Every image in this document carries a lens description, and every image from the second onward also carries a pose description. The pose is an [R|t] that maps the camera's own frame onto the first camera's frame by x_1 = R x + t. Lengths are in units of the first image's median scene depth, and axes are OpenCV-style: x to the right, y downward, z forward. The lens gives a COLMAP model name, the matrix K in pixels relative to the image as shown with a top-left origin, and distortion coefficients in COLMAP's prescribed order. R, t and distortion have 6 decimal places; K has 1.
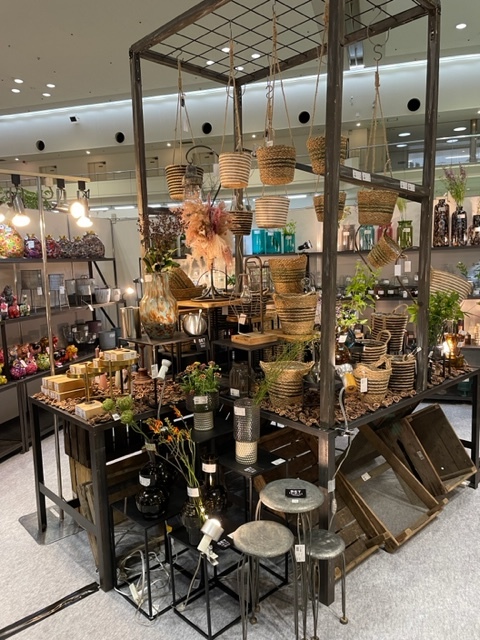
lens RADIAL K [[484.4, 0, 241.0], [0, 484.4, 319.5], [0, 0, 1]] dist [0.069622, -0.076460]
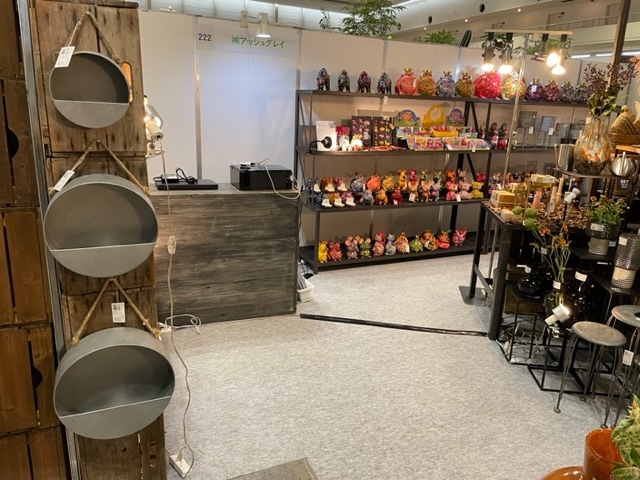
lens RADIAL K [[484.4, 0, 319.3], [0, 484.4, 241.9], [0, 0, 1]] dist [0.069622, -0.076460]
pose [[0.637589, 0.264910, -0.723397, 0.290862], [-0.153990, 0.963892, 0.217255, 0.034974], [0.754830, -0.027123, 0.655360, -0.244064]]
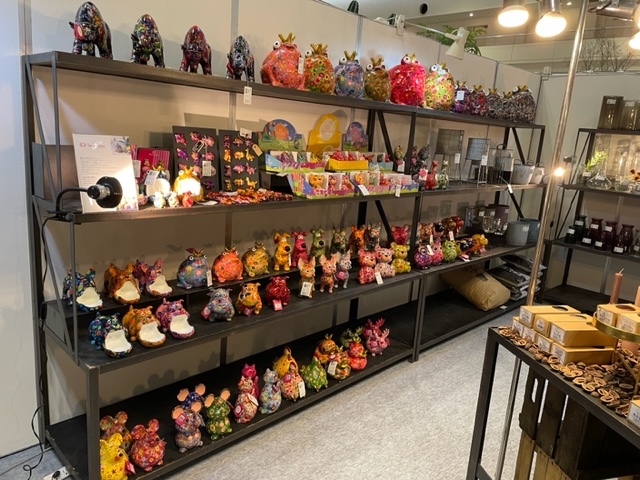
lens RADIAL K [[484.4, 0, 323.9], [0, 484.4, 238.2], [0, 0, 1]] dist [0.069622, -0.076460]
pose [[0.862990, 0.200333, -0.463805, -0.339494], [-0.160305, 0.979164, 0.124658, 0.004426], [0.479115, -0.033228, 0.877123, 0.357228]]
